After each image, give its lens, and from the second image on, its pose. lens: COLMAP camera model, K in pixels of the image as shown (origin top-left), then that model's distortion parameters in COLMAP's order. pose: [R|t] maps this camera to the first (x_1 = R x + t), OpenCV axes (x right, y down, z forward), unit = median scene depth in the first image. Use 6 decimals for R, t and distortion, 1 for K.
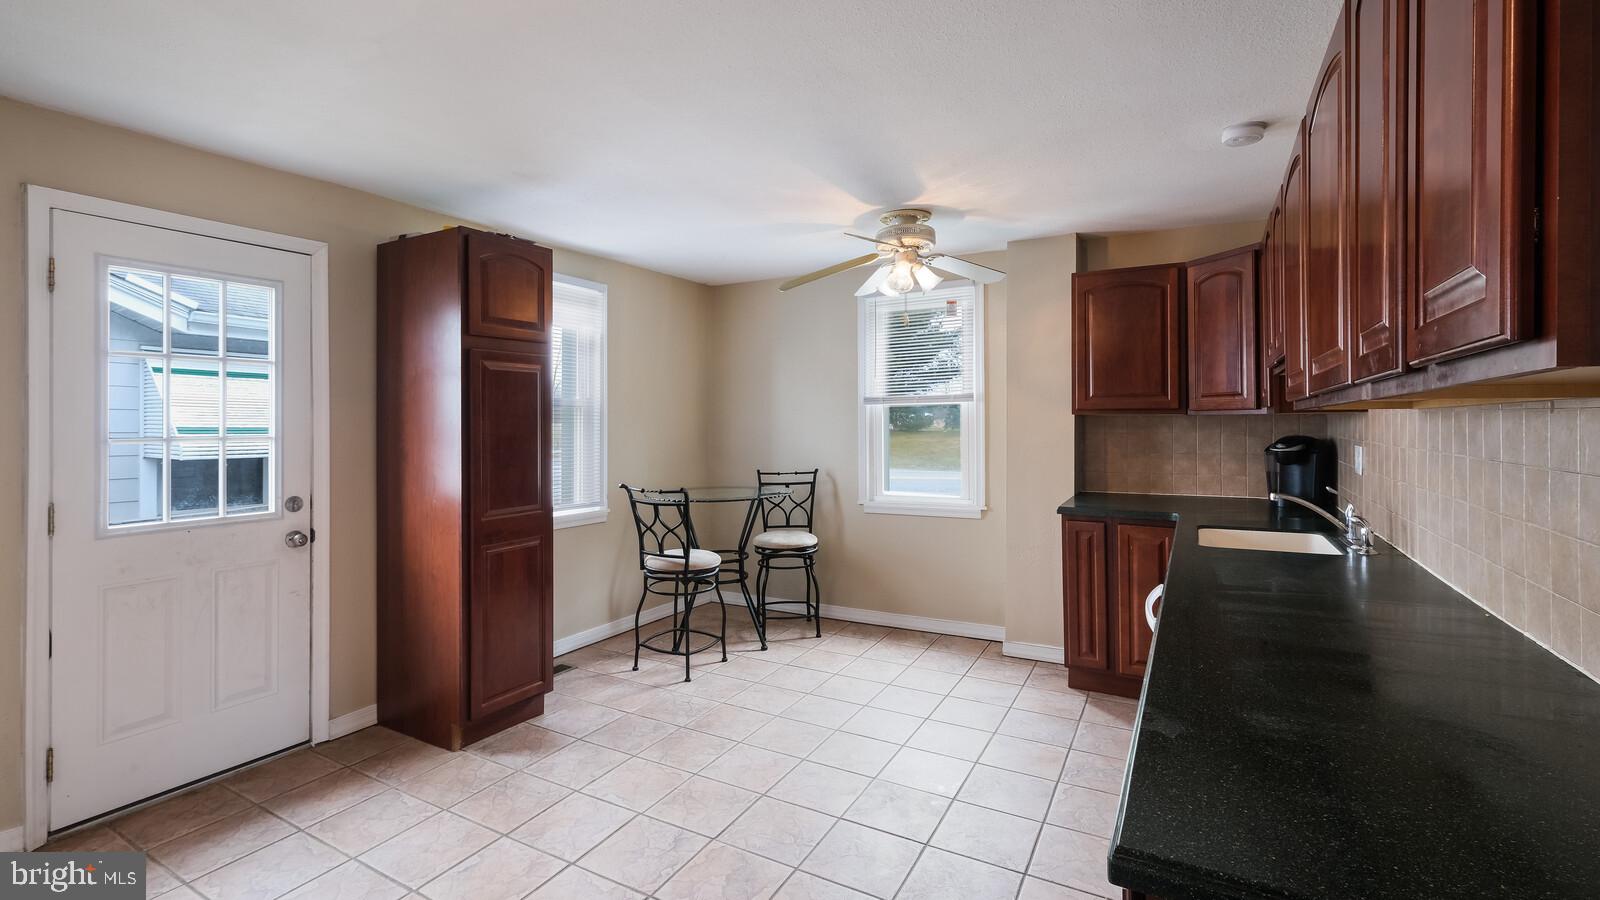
lens RADIAL K [[706.2, 0, 803.0], [0, 706.2, 426.8], [0, 0, 1]] dist [0.002206, -0.000034]
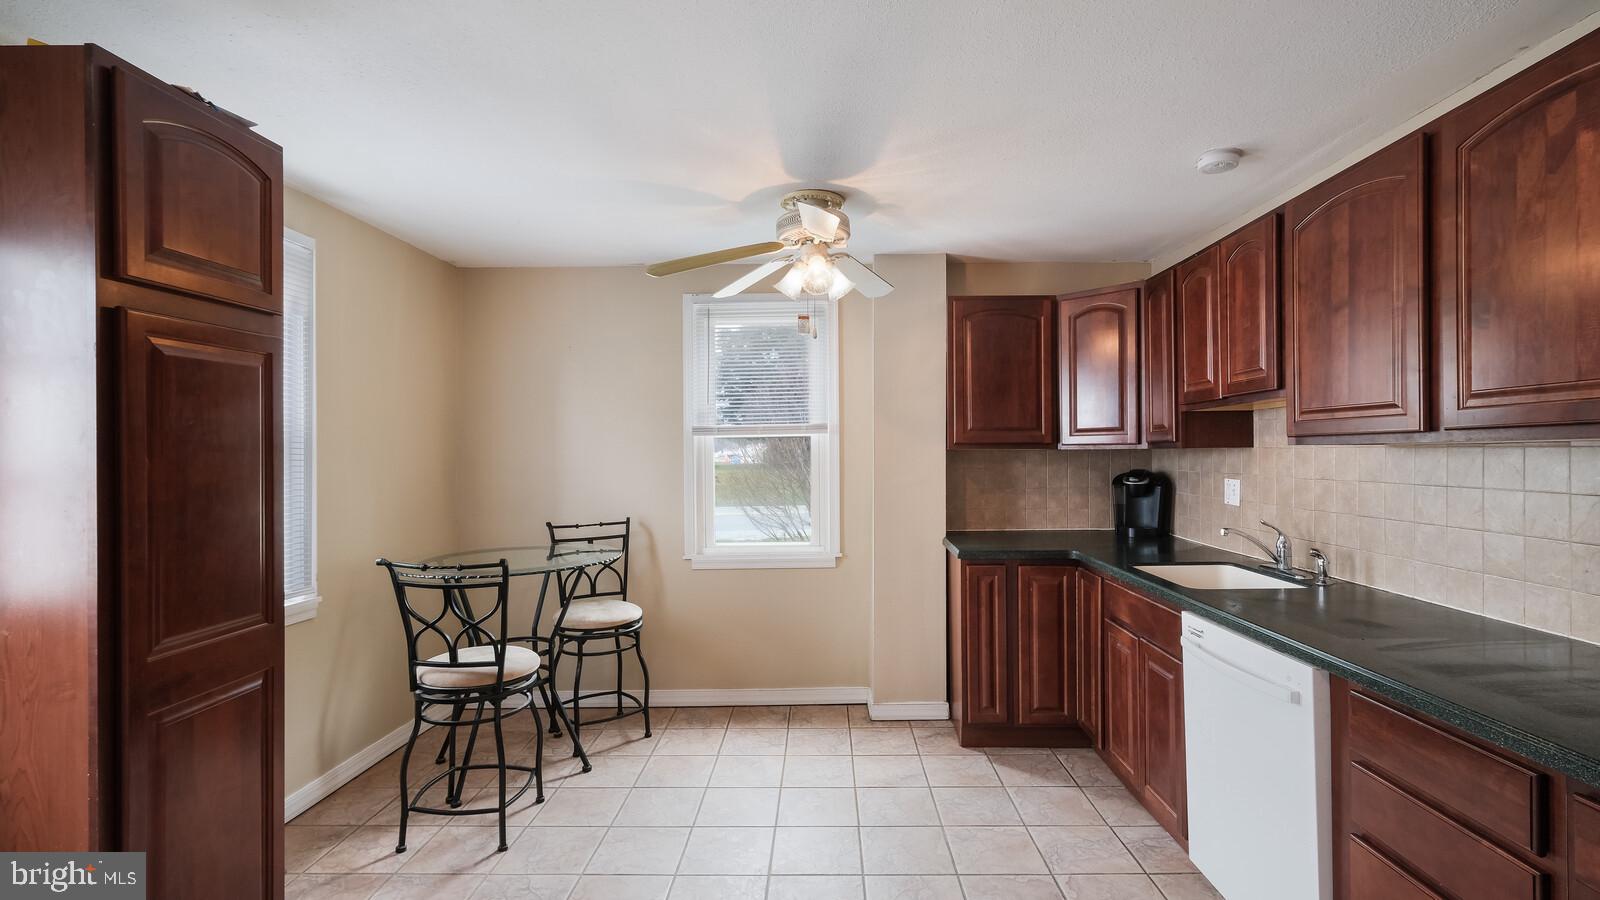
lens RADIAL K [[719.3, 0, 828.4], [0, 719.3, 459.8], [0, 0, 1]] dist [0.002305, -0.000234]
pose [[0.877132, -0.003979, 0.480234, -0.207896], [0.004495, 0.999990, 0.000075, -0.003840], [-0.480229, 0.002093, 0.877141, 0.248918]]
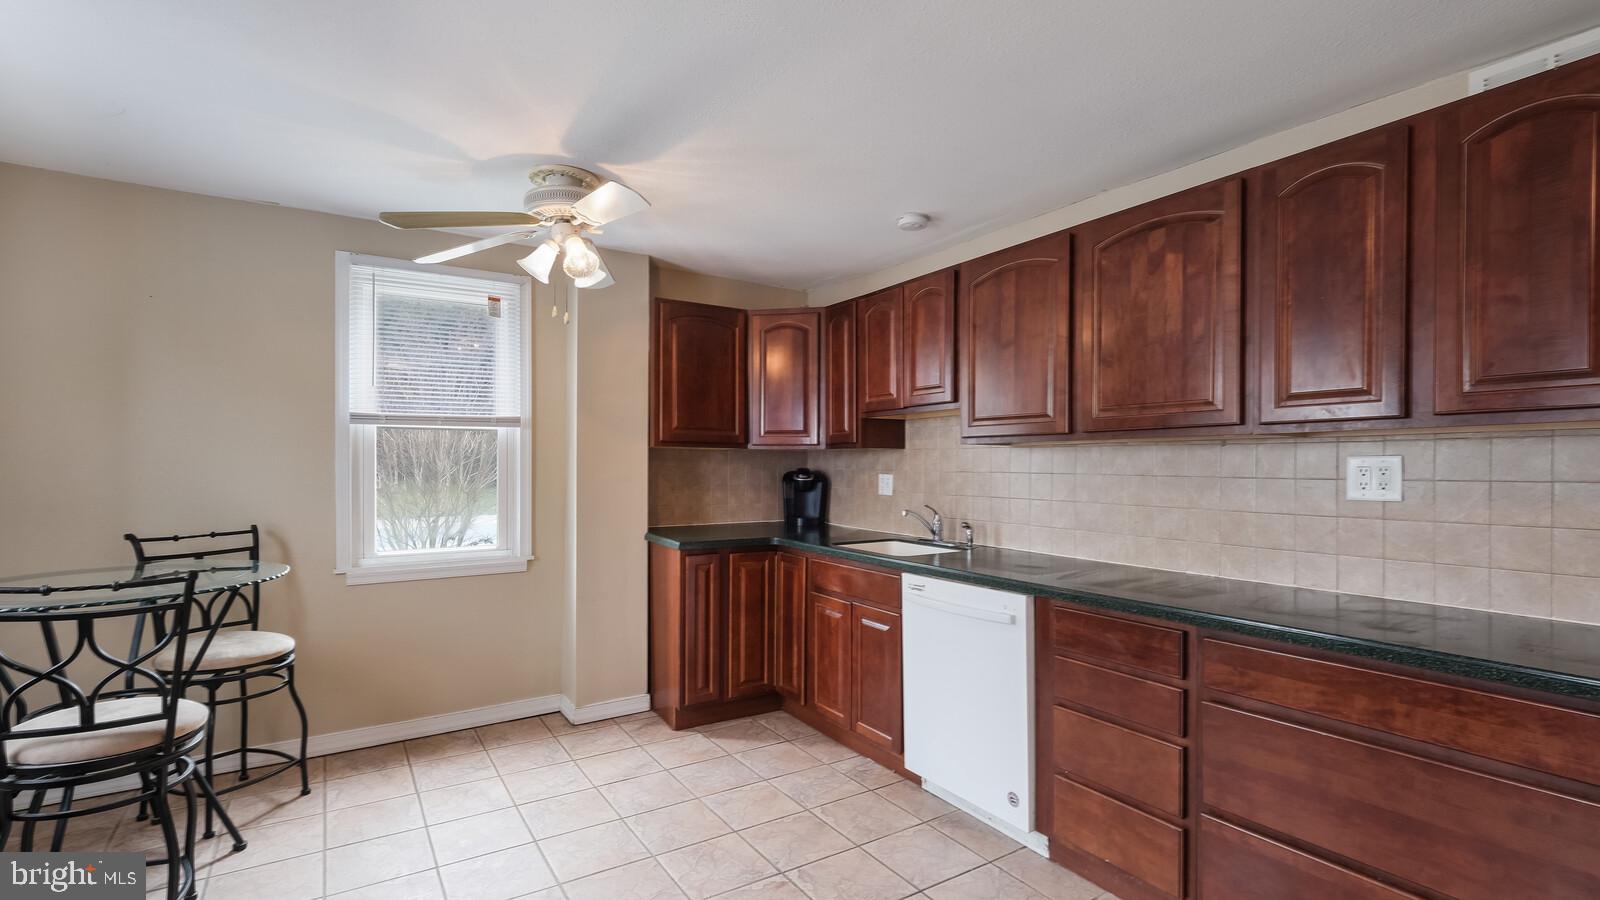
lens RADIAL K [[722.4, 0, 800.6], [0, 722.4, 474.5], [0, 0, 1]] dist [0.003490, 0.000260]
pose [[0.475113, -0.003003, 0.879920, -0.378160], [-0.001059, 0.999992, 0.003984, 0.016502], [-0.879924, -0.002824, 0.475105, 0.363457]]
